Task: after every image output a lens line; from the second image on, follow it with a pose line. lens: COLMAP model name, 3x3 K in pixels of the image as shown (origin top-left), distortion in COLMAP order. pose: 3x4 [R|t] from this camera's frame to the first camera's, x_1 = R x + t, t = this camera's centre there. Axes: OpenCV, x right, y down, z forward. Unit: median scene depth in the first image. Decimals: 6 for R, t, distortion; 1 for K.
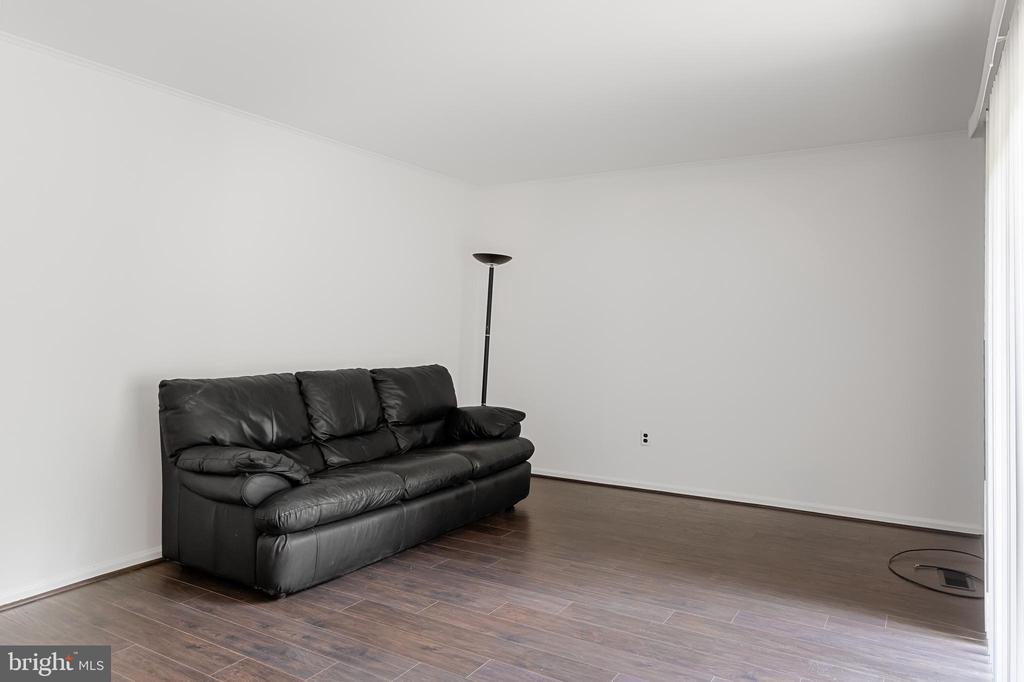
lens RADIAL K [[673.1, 0, 512.2], [0, 673.1, 333.1], [0, 0, 1]] dist [-0.011040, -0.001536]
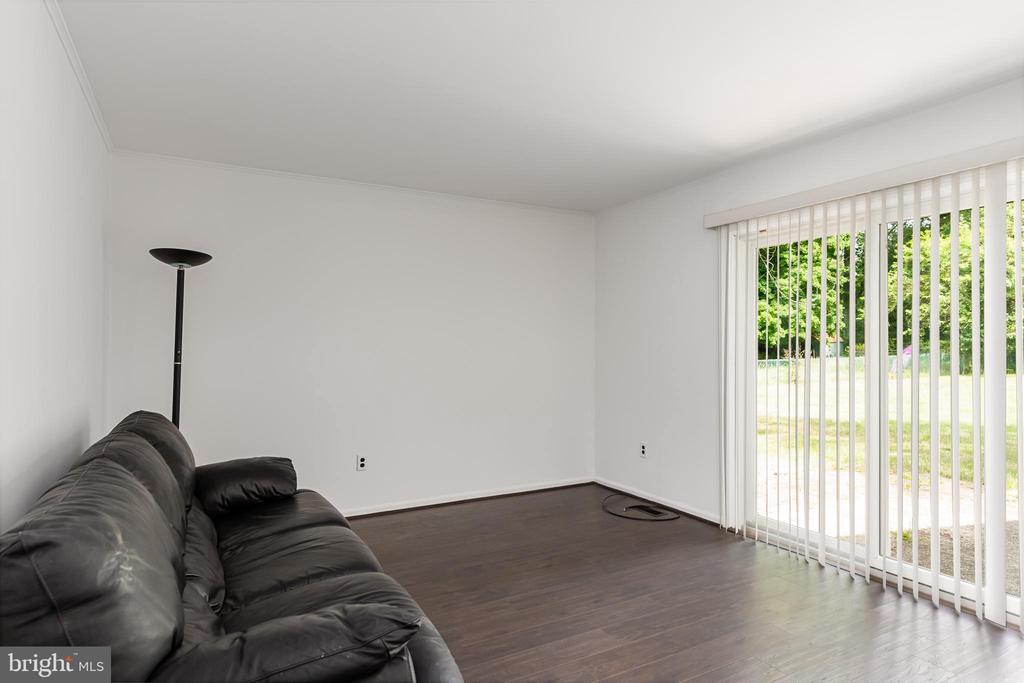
lens RADIAL K [[579.0, 0, 512.6], [0, 579.0, 341.2], [0, 0, 1]] dist [-0.000362, -0.002028]
pose [[0.486417, -0.008448, 0.873686, -0.425547], [0.008023, 0.999954, 0.005202, -0.022008], [-0.873690, 0.004479, 0.486462, 0.401651]]
